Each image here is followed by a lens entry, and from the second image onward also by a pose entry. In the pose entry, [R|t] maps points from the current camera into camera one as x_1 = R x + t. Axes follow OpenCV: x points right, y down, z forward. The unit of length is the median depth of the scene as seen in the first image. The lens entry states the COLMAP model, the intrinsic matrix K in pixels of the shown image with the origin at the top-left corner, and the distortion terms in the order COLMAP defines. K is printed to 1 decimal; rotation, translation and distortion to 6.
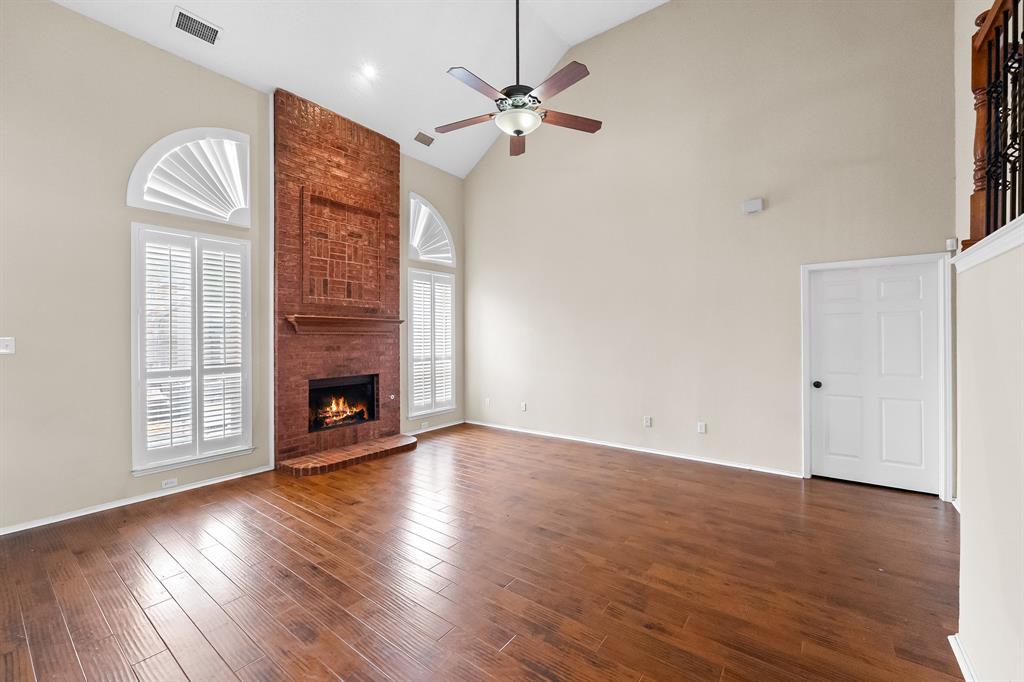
lens RADIAL K [[421.0, 0, 518.0], [0, 421.0, 336.8], [0, 0, 1]] dist [-0.000798, -0.000132]
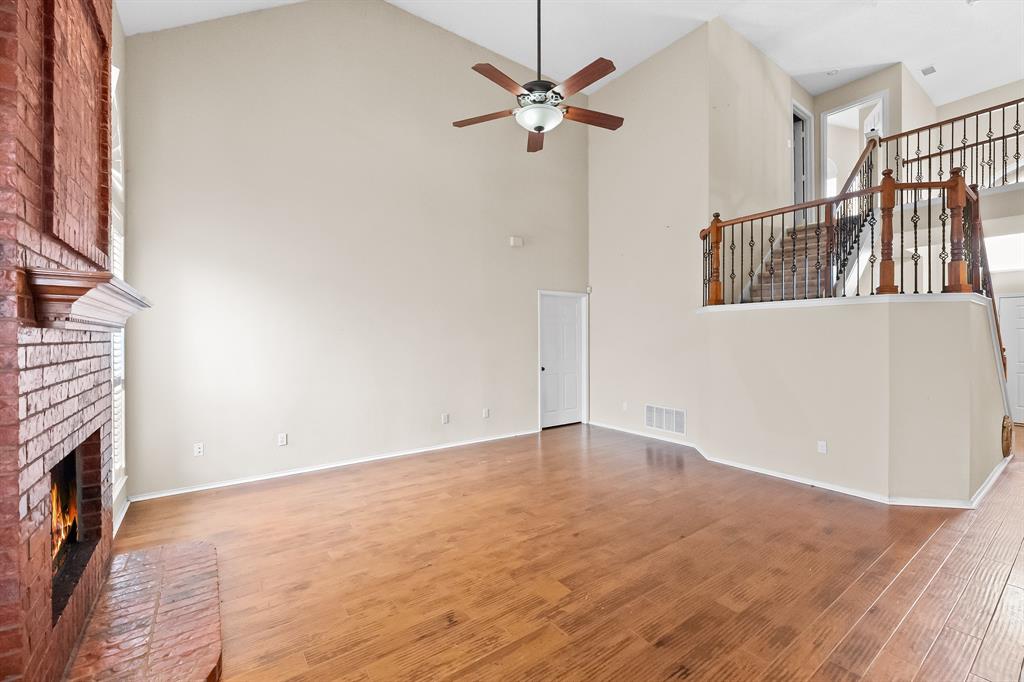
lens RADIAL K [[421.0, 0, 516.1], [0, 421.0, 339.7], [0, 0, 1]] dist [-0.000798, -0.000132]
pose [[0.300714, -0.001010, 0.953714, -0.748347], [0.009891, 0.999949, -0.002060, 0.009772], [-0.953663, 0.010052, 0.300708, 0.602382]]
